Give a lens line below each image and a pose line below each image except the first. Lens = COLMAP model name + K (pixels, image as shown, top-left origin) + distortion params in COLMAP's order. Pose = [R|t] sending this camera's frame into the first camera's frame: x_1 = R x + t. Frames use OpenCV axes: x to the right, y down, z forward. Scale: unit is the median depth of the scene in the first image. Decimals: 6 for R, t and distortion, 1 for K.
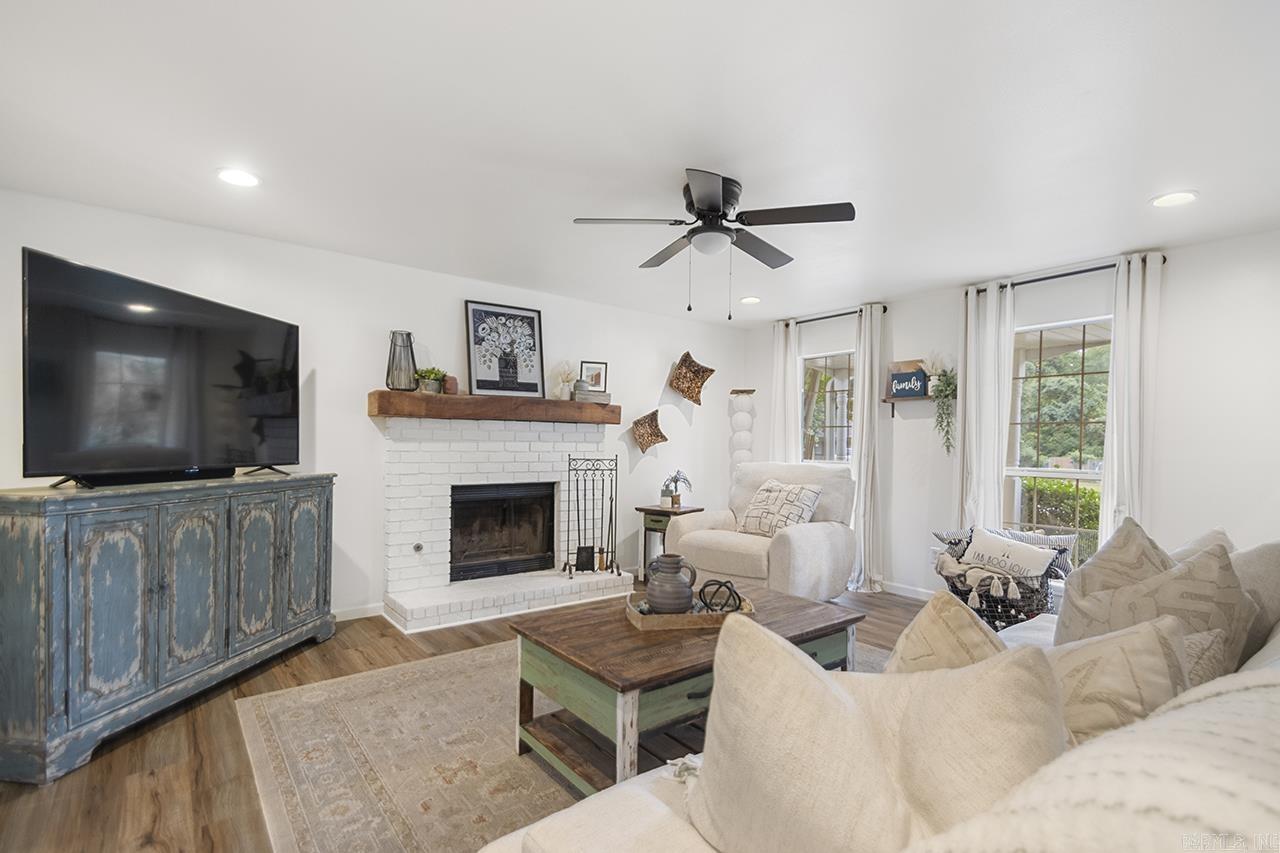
lens RADIAL K [[586.1, 0, 639.9], [0, 586.1, 440.2], [0, 0, 1]] dist [-0.004612, -0.003825]
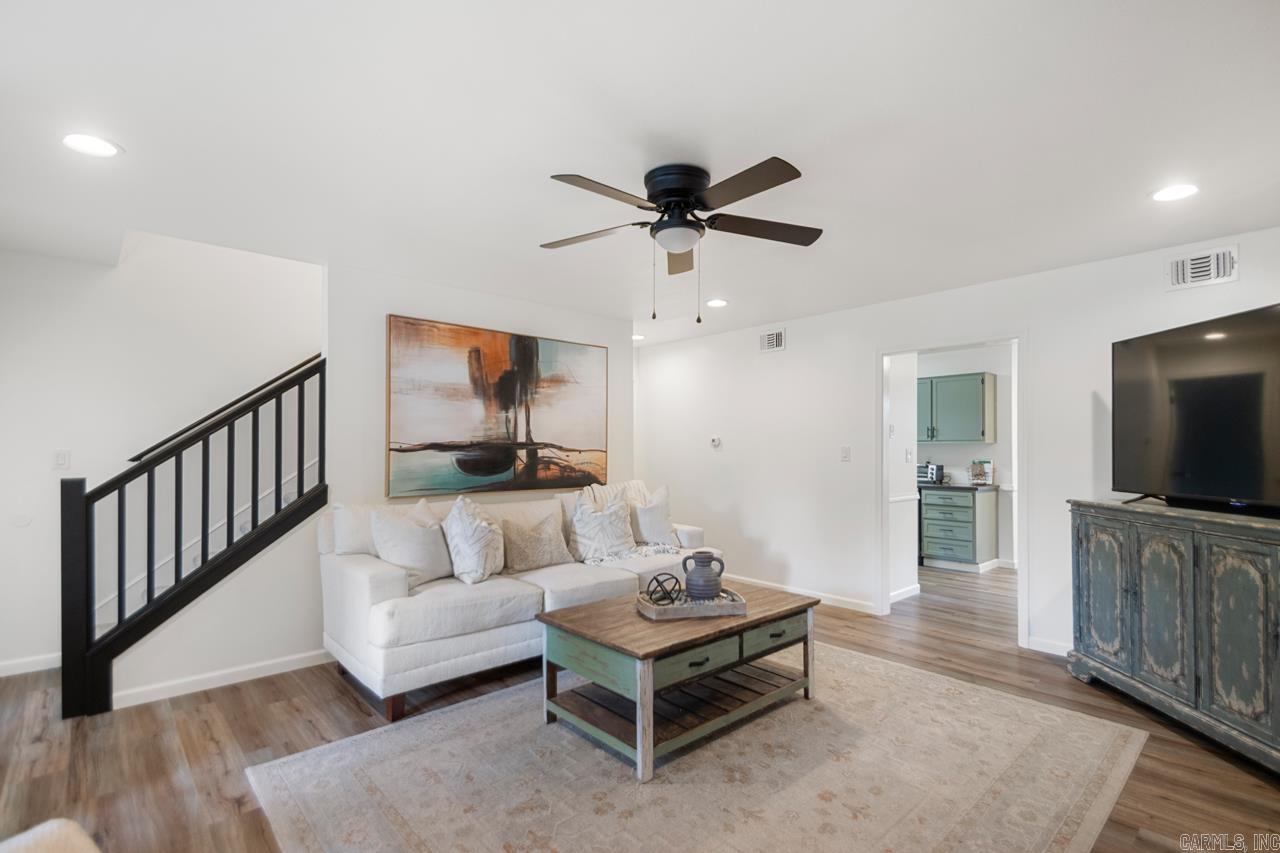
lens RADIAL K [[586.1, 0, 638.8], [0, 586.1, 438.8], [0, 0, 1]] dist [-0.004612, -0.003825]
pose [[-0.997749, -0.014662, -0.065443, 0.254853], [-0.013222, 0.999662, -0.022378, -0.018562], [0.065749, -0.021463, -0.997605, 2.051741]]
